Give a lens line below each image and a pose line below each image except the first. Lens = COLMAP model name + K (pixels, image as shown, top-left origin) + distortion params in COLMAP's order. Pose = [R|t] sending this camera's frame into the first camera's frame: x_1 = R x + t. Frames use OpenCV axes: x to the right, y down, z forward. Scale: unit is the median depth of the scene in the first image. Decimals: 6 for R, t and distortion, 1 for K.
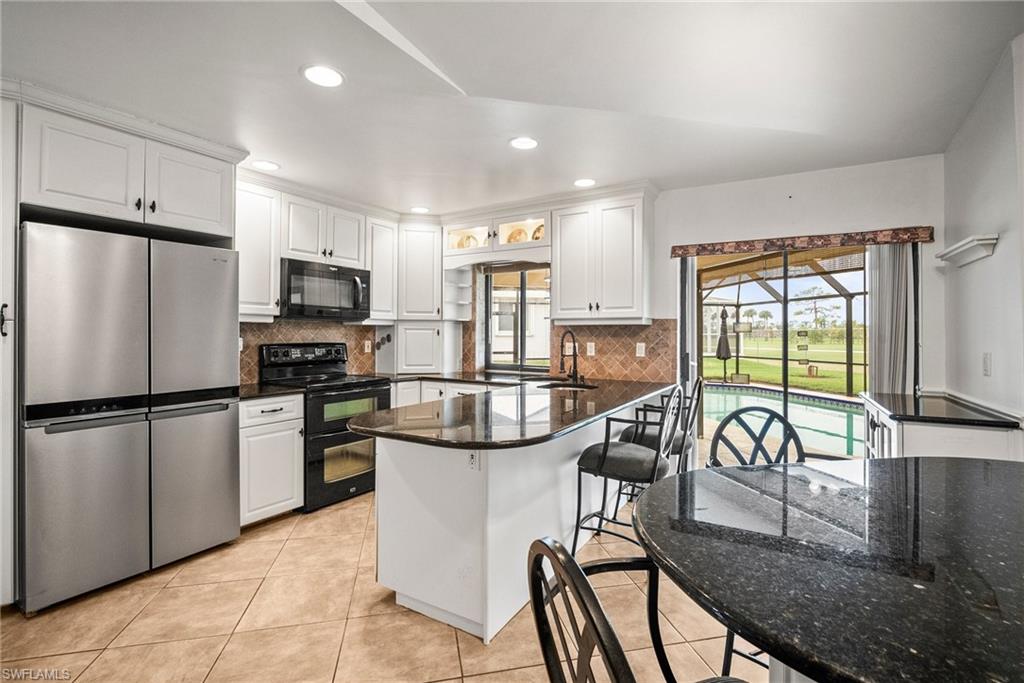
lens RADIAL K [[459.3, 0, 512.0], [0, 459.3, 341.5], [0, 0, 1]] dist [-0.018725, -0.000032]
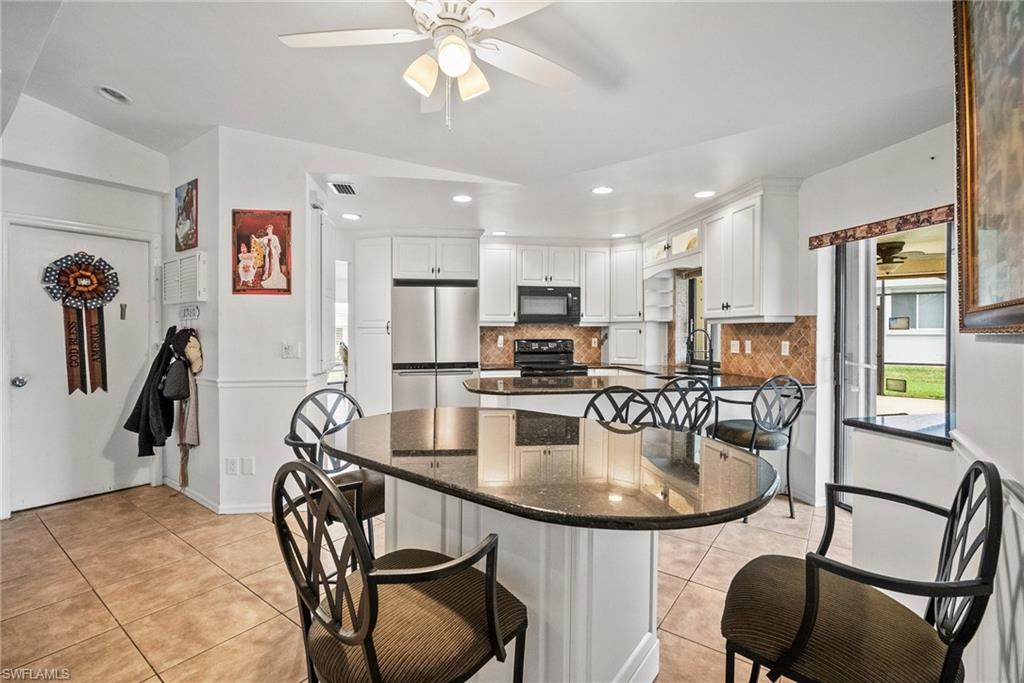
lens RADIAL K [[459.3, 0, 512.0], [0, 459.3, 341.5], [0, 0, 1]] dist [-0.018725, -0.000032]
pose [[0.655832, 0.010040, -0.754841, 0.606404], [-0.008779, 0.999945, 0.005672, 0.003135], [0.754856, 0.002907, 0.655884, -0.060608]]
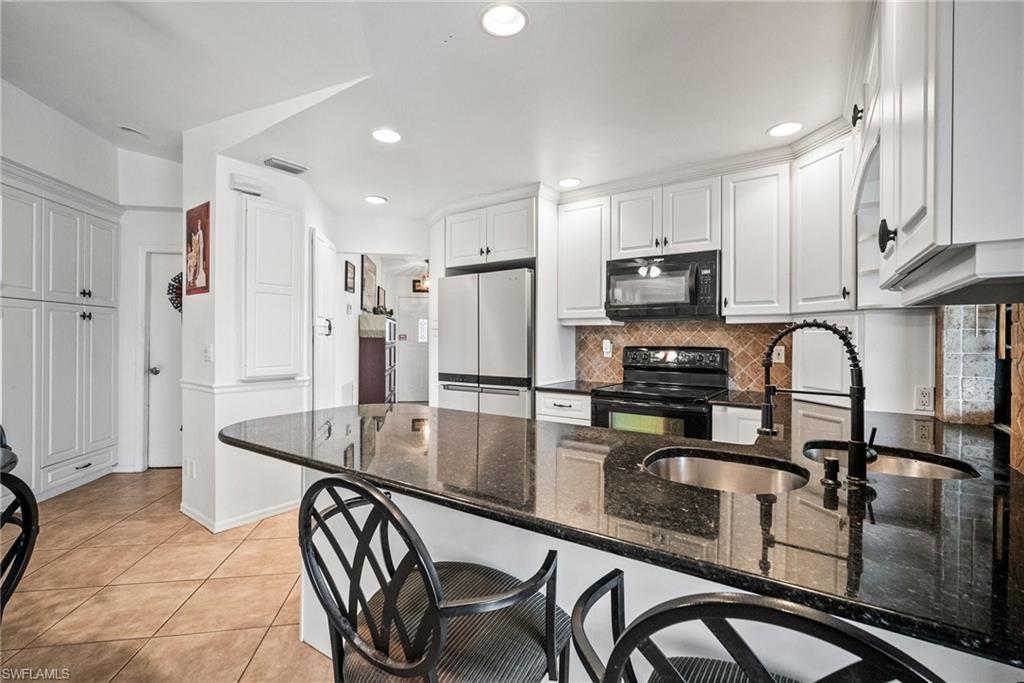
lens RADIAL K [[449.3, 0, 512.0], [0, 449.3, 341.5], [0, 0, 1]] dist [-0.001289, -0.000055]
pose [[-0.050620, 0.011372, -0.998653, 0.431002], [-0.018645, 0.999750, 0.012329, -0.010861], [0.998544, 0.019244, -0.050396, 0.723238]]
